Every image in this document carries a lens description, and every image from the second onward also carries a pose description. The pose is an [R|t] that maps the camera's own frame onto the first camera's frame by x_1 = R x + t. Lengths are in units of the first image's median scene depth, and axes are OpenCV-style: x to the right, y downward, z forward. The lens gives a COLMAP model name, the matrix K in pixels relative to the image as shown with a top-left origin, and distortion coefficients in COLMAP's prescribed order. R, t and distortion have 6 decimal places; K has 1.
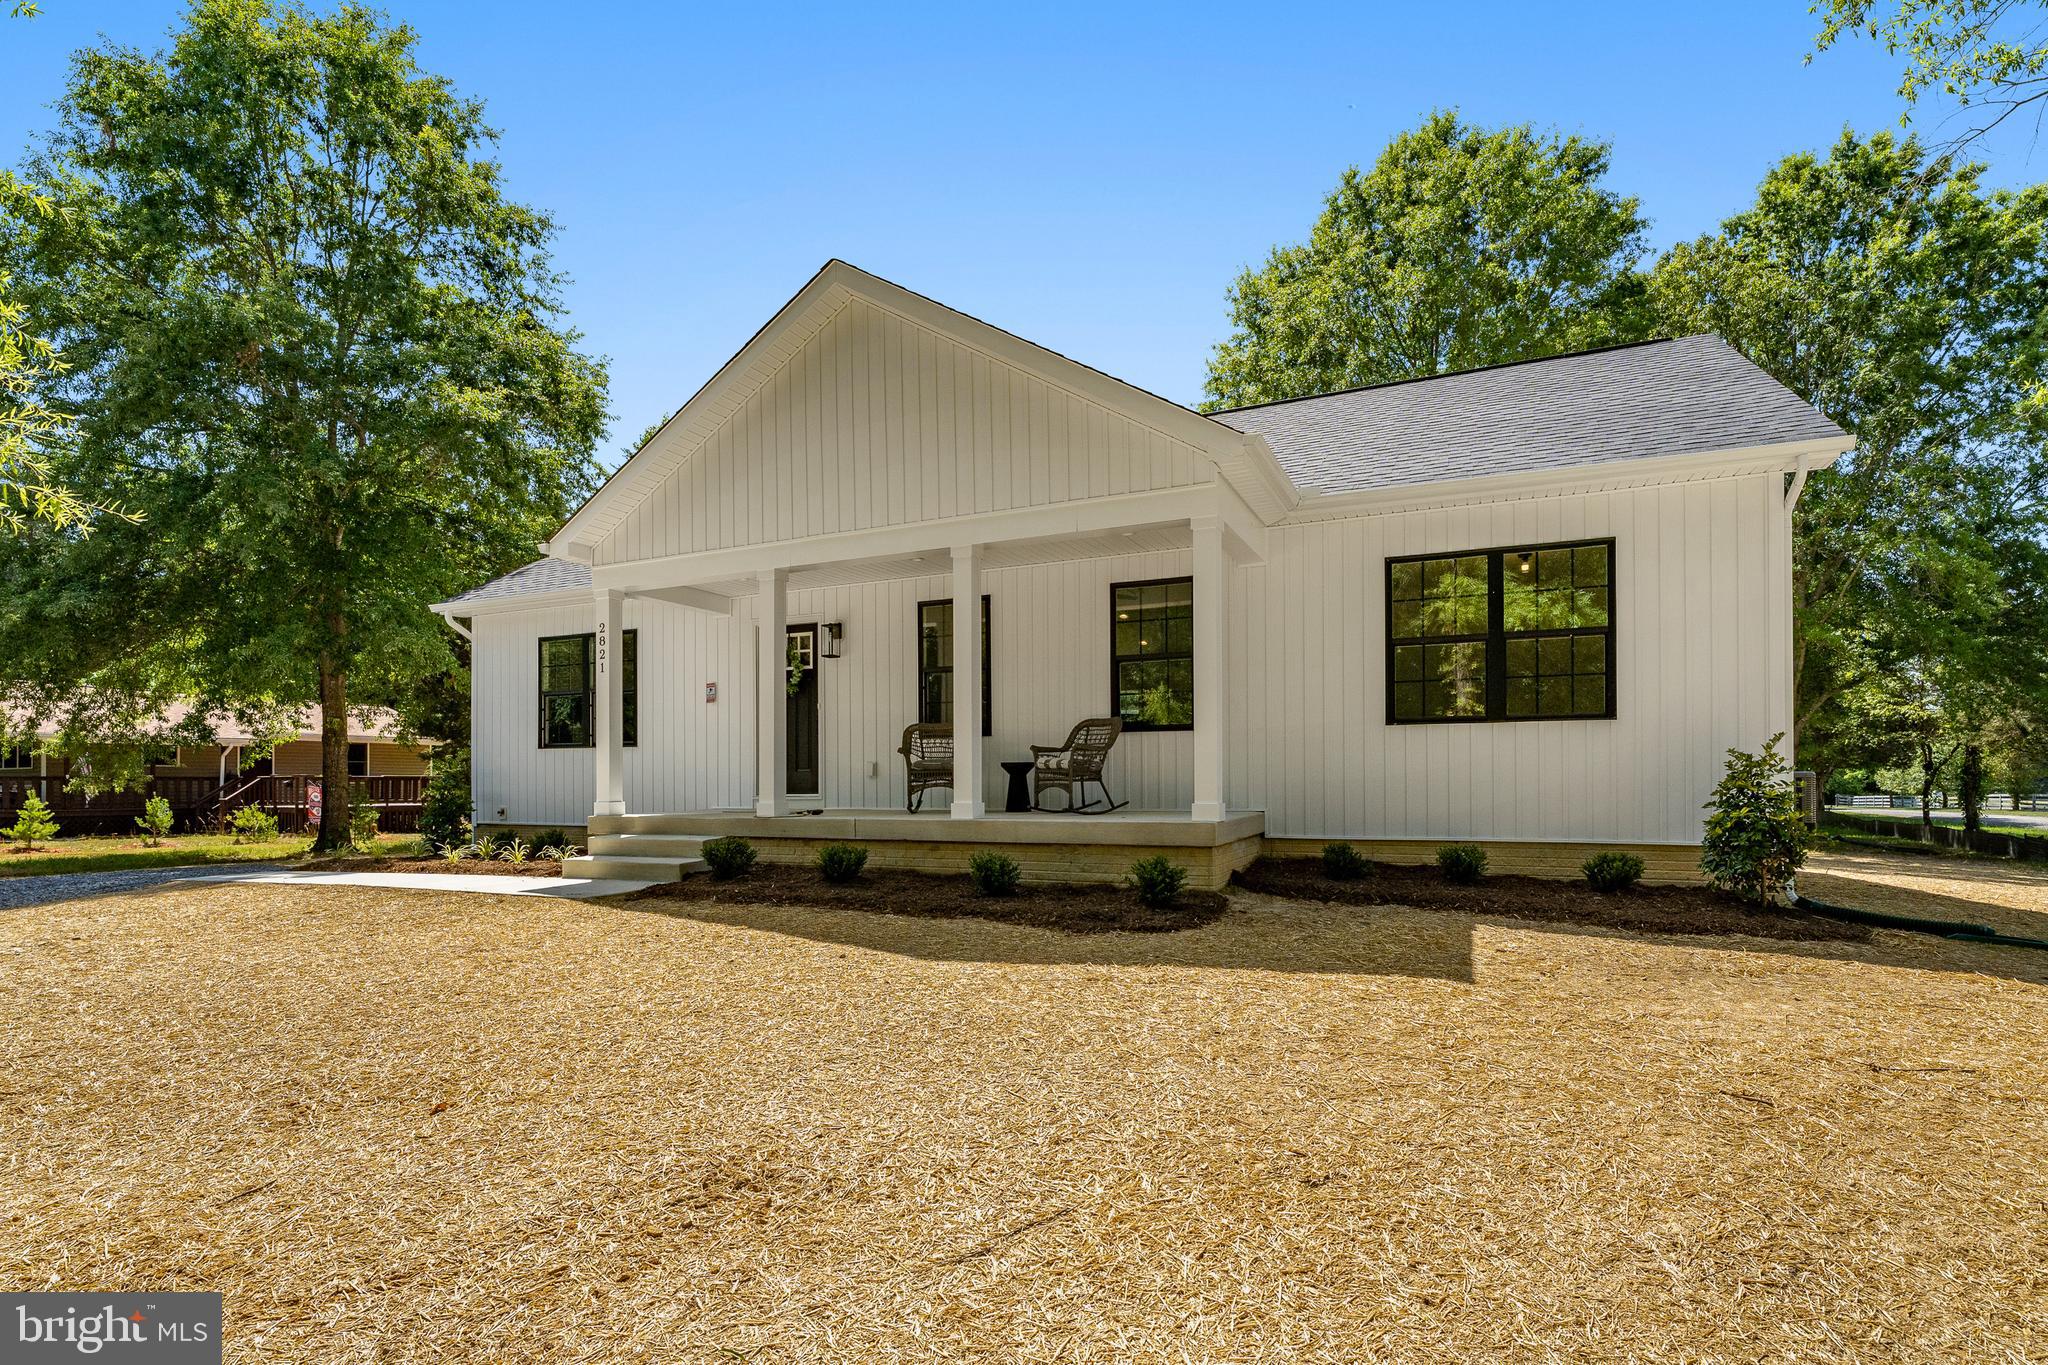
lens RADIAL K [[958.9, 0, 1049.4], [0, 958.9, 773.9], [0, 0, 1]] dist [-0.003011, 0.000724]
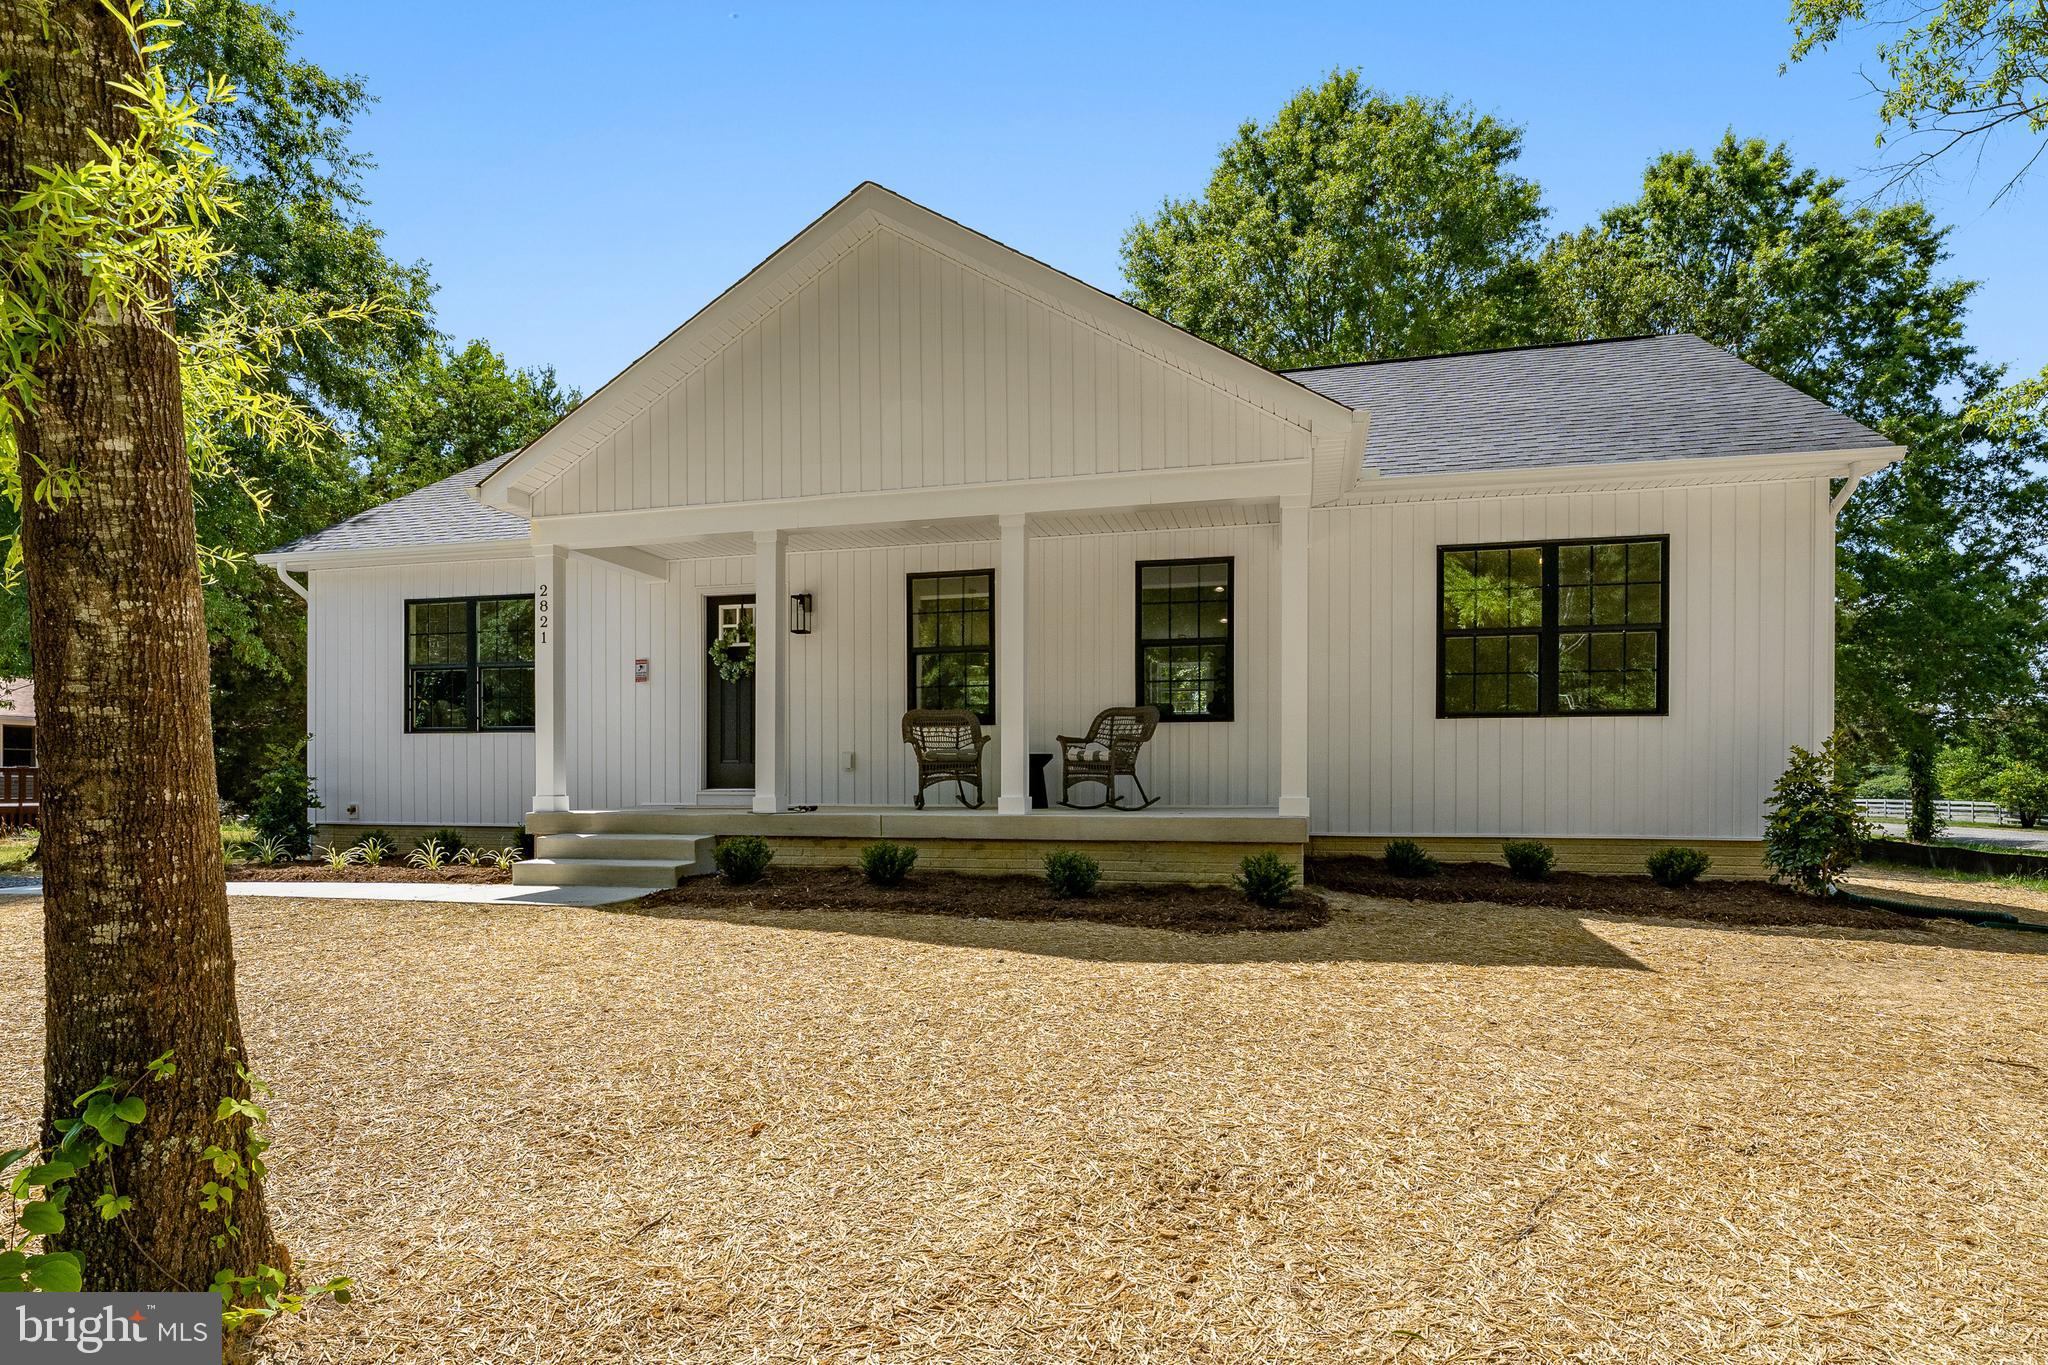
lens RADIAL K [[1073.8, 0, 1009.7], [0, 1073.8, 787.7], [0, 0, 1]] dist [0.000156, 0.000161]
pose [[0.987343, 0.005107, 0.158514, -0.217446], [-0.007147, 0.999899, 0.012302, 0.007600], [-0.158436, -0.013279, 0.987280, -0.004710]]
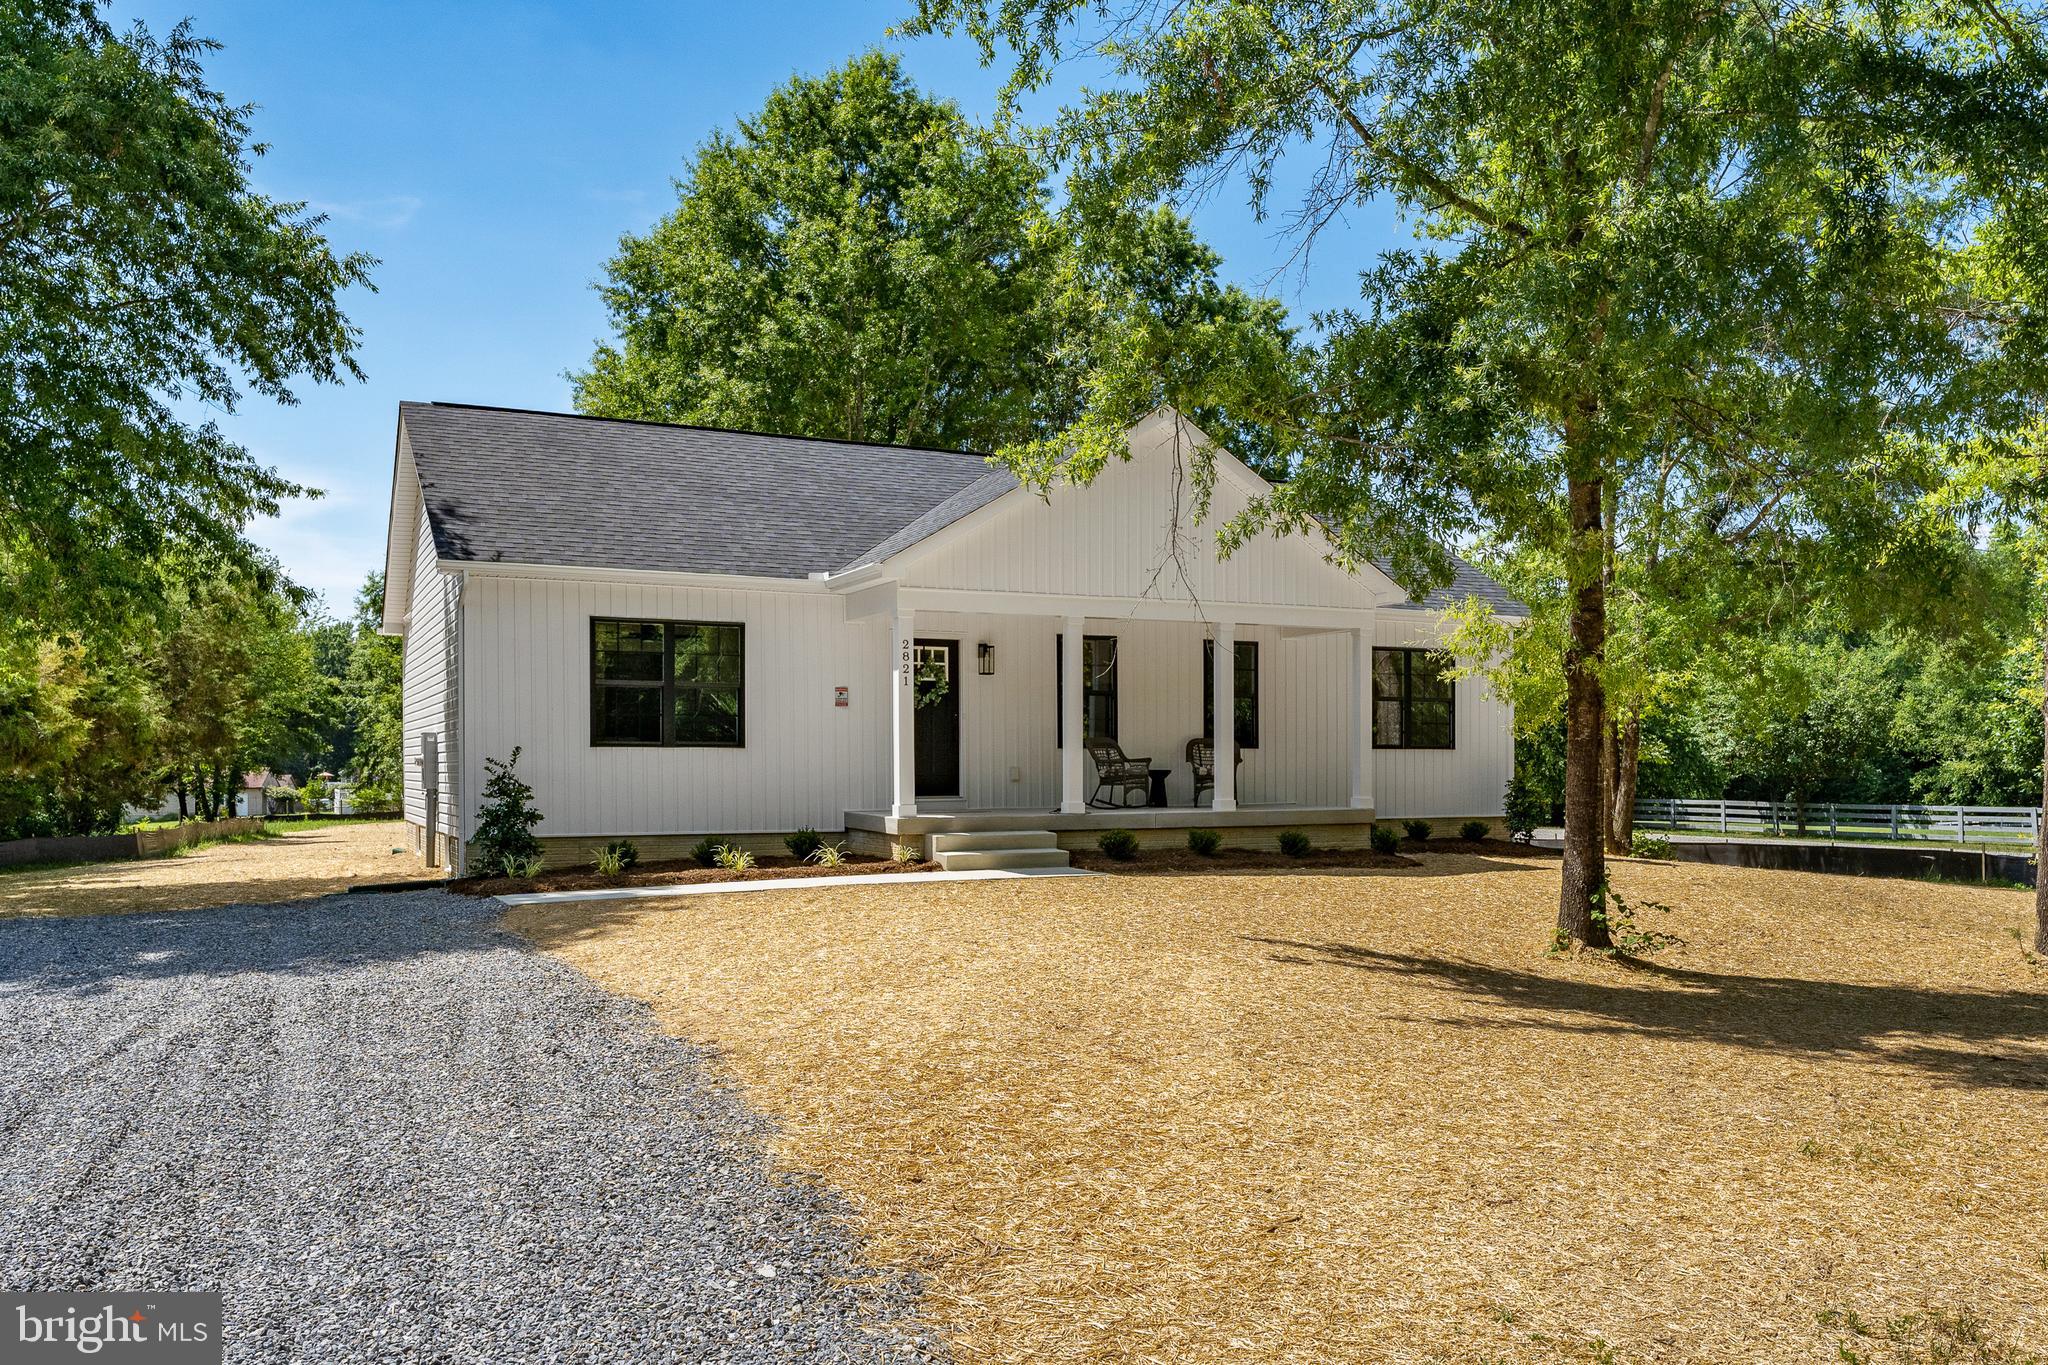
lens RADIAL K [[1486.1, 0, 982.3], [0, 1486.1, 812.7], [0, 0, 1]] dist [0.000203, -0.007599]
pose [[0.680604, -0.019375, 0.732395, -1.704270], [-0.010385, 0.999295, 0.036086, -0.024429], [-0.732578, -0.032166, 0.679923, -0.221687]]
